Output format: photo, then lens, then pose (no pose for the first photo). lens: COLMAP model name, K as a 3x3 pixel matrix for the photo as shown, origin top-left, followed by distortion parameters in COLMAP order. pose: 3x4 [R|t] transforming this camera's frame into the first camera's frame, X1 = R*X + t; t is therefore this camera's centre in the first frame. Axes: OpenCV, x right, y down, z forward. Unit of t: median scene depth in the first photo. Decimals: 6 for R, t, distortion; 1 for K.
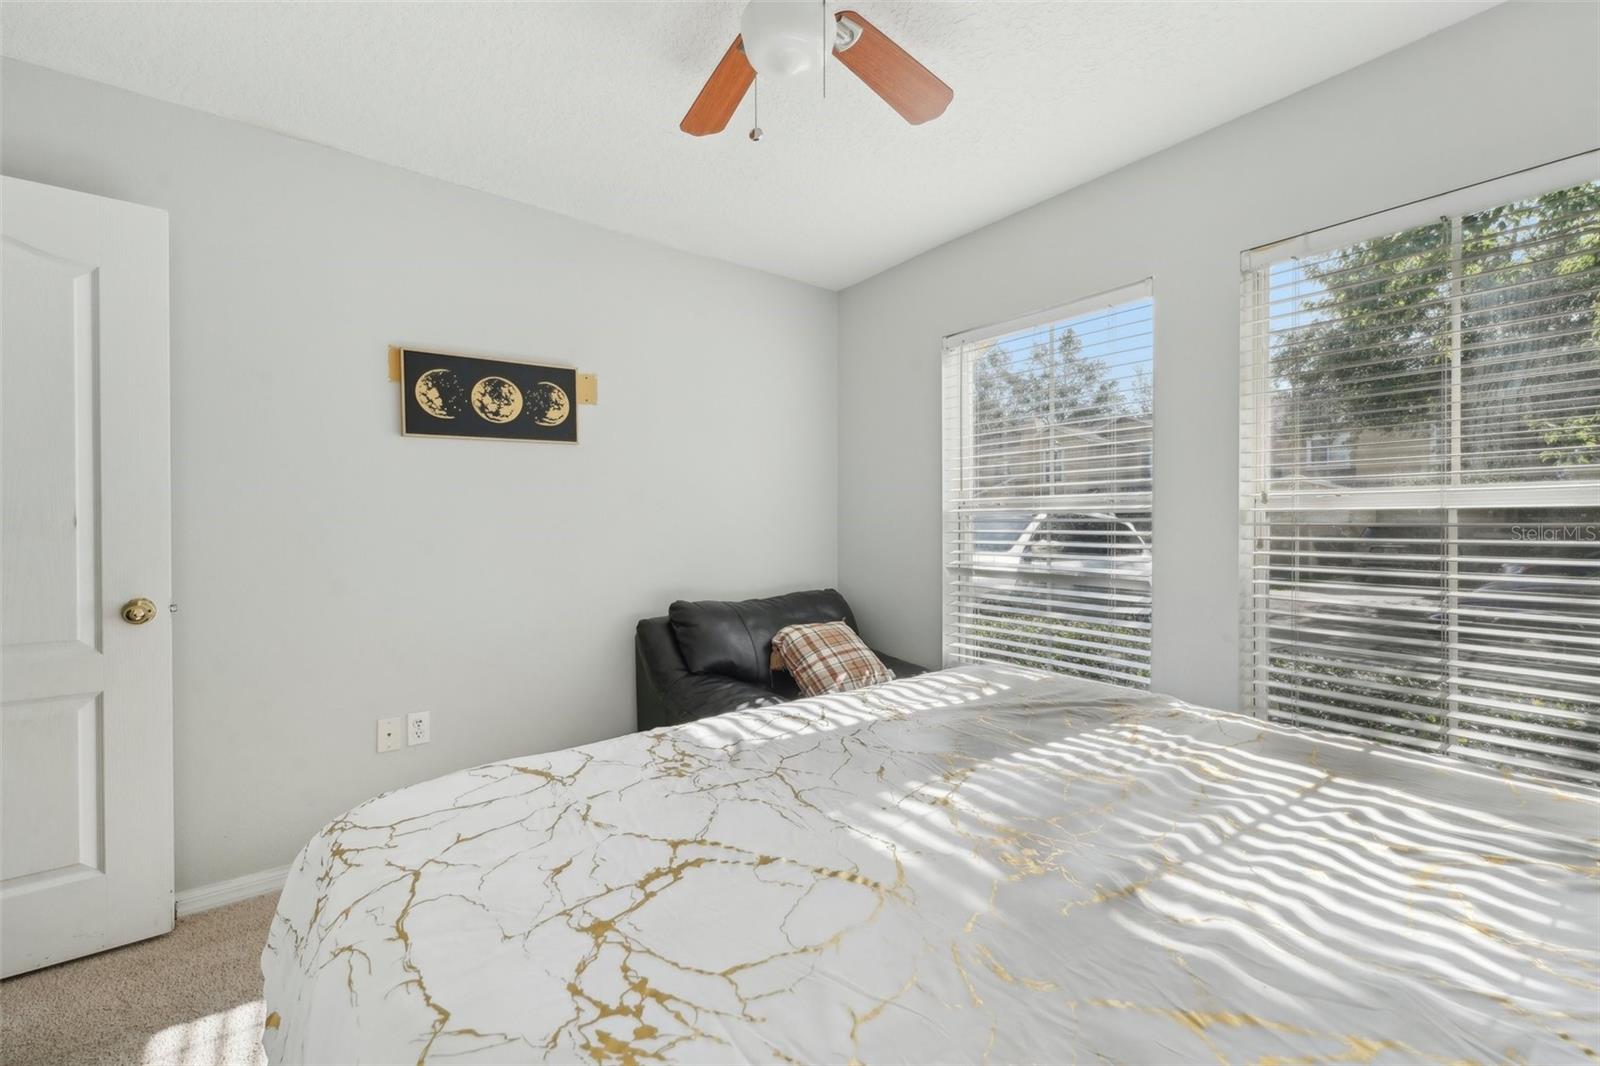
lens RADIAL K [[660.7, 0, 795.0], [0, 660.7, 538.9], [0, 0, 1]] dist [-0.031065, 0.004417]
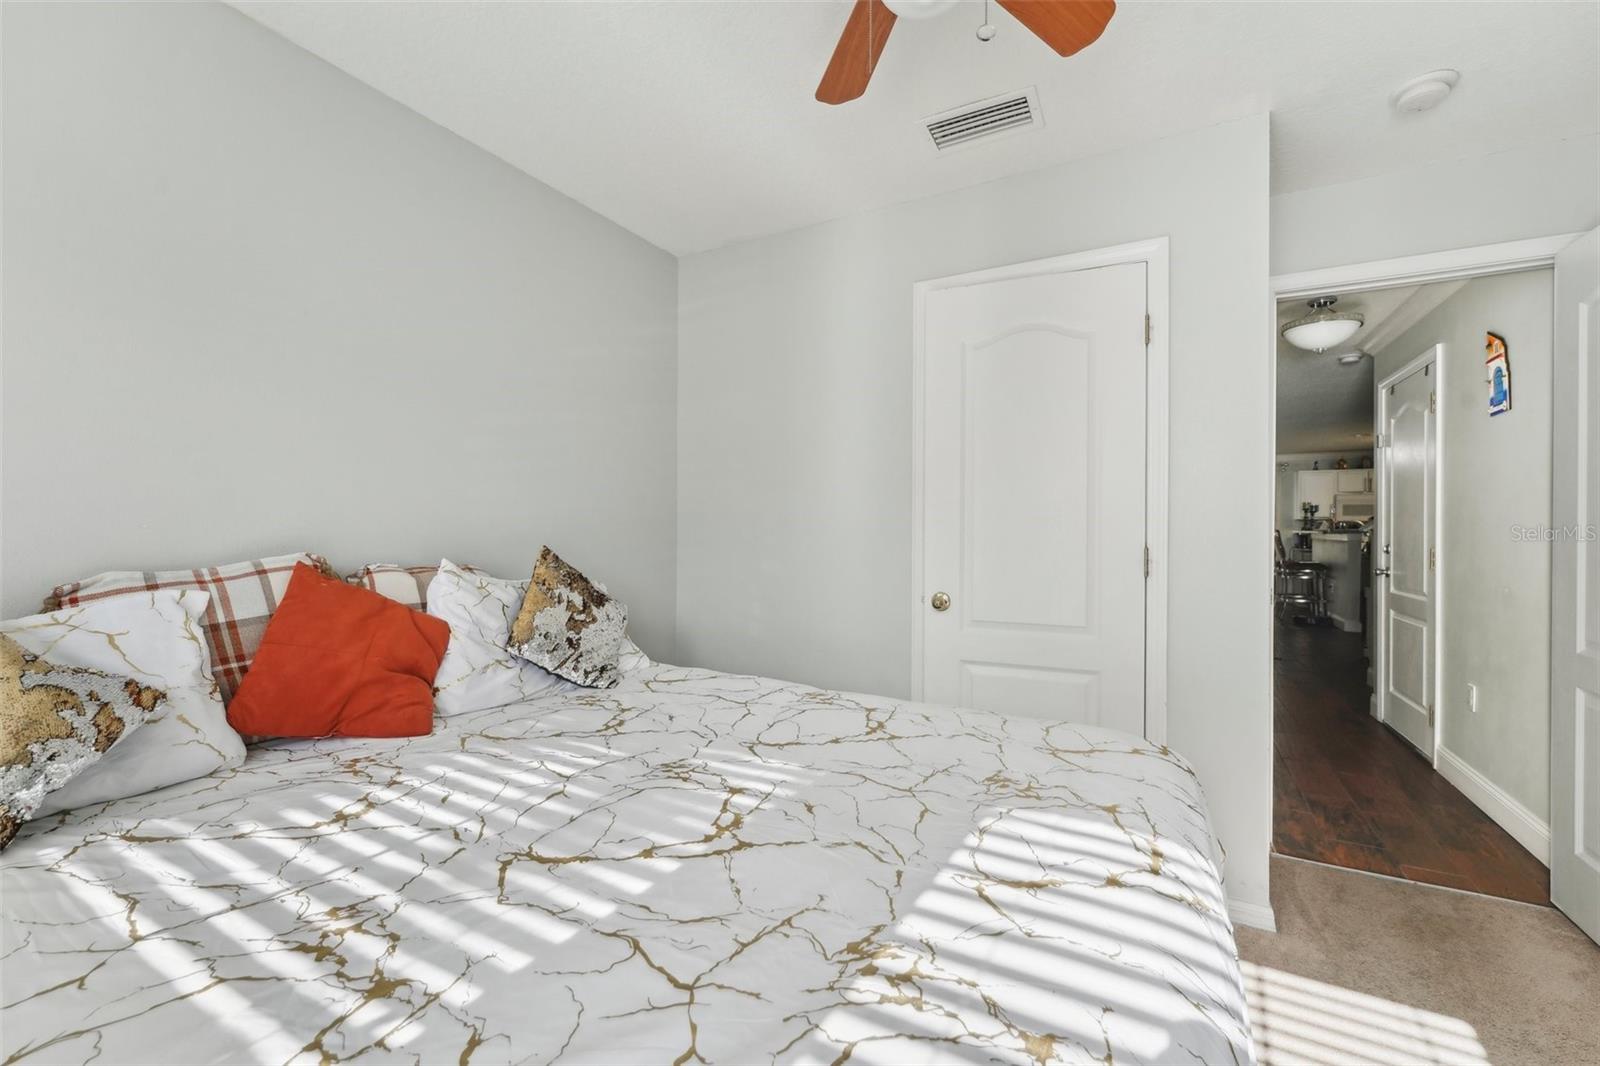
lens RADIAL K [[651.0, 0, 795.3], [0, 651.0, 532.2], [0, 0, 1]] dist [-0.024363, 0.000669]
pose [[-0.923348, -0.002922, -0.383952, 0.490145], [-0.014362, 0.999534, 0.026930, -0.040835], [0.383695, 0.030380, -0.922960, 1.818463]]
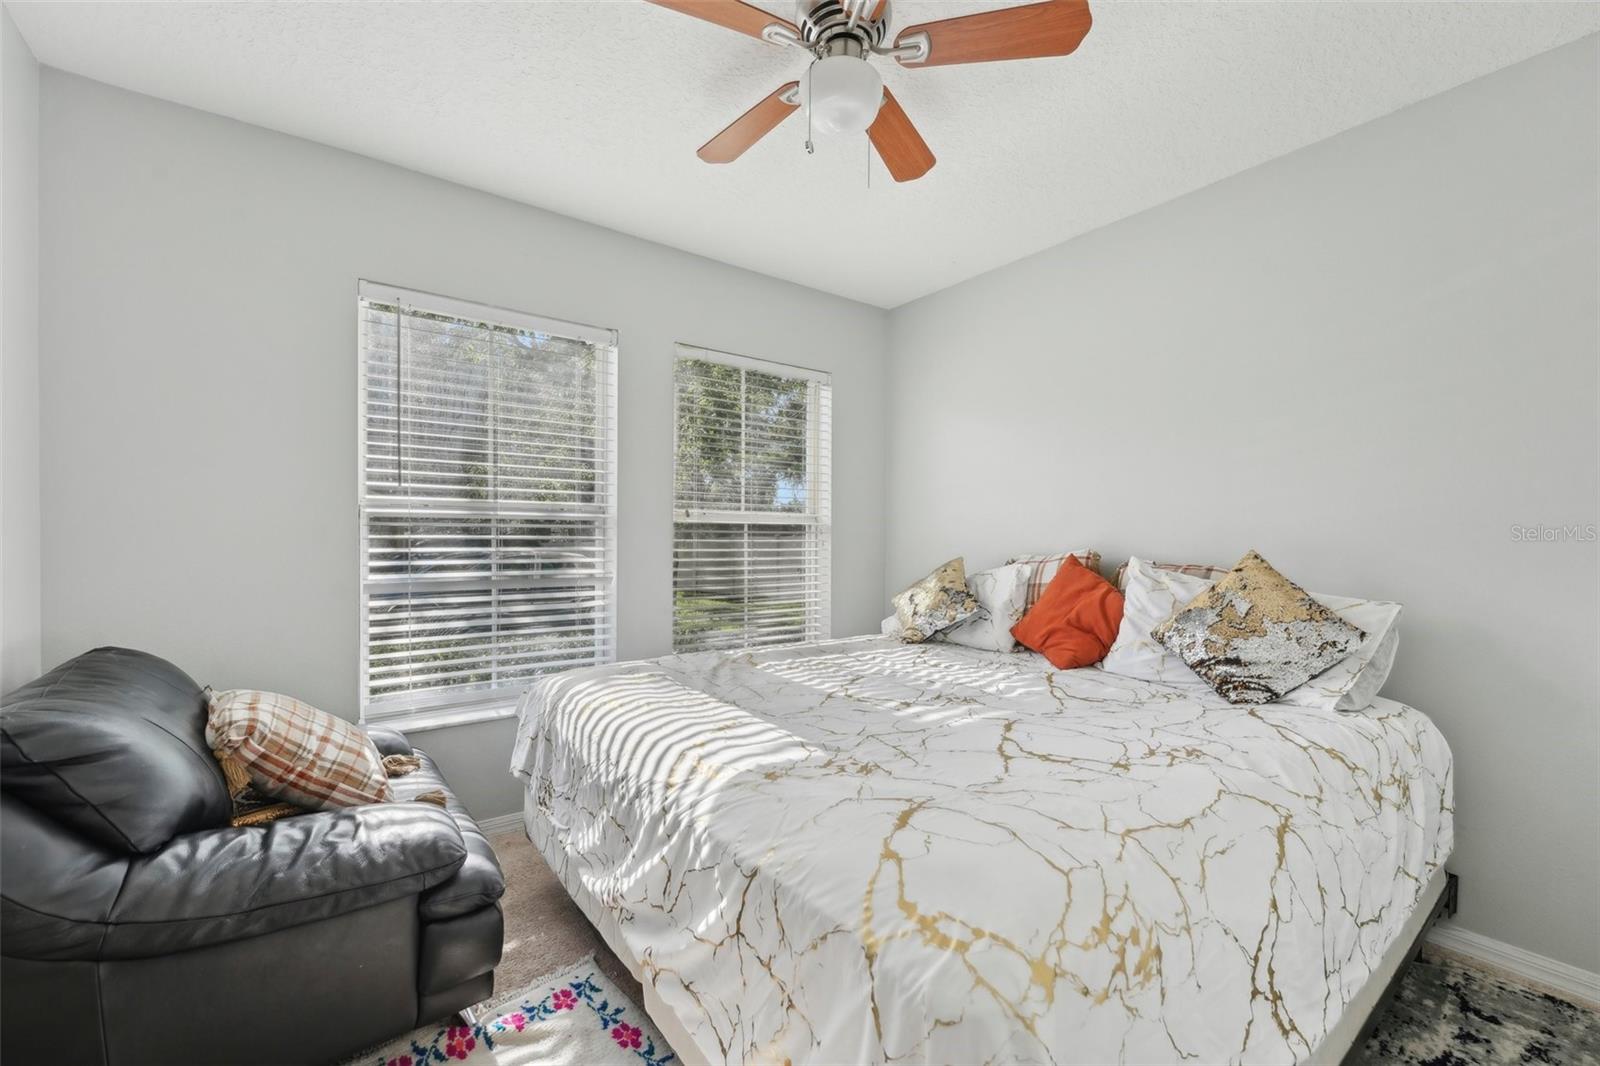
lens RADIAL K [[651.0, 0, 795.3], [0, 651.0, 532.2], [0, 0, 1]] dist [-0.024363, 0.000669]
pose [[0.030390, -0.000343, 0.999538, -1.256054], [0.024750, 0.999694, -0.000409, -0.023903], [-0.999232, 0.024751, 0.030389, 1.110085]]
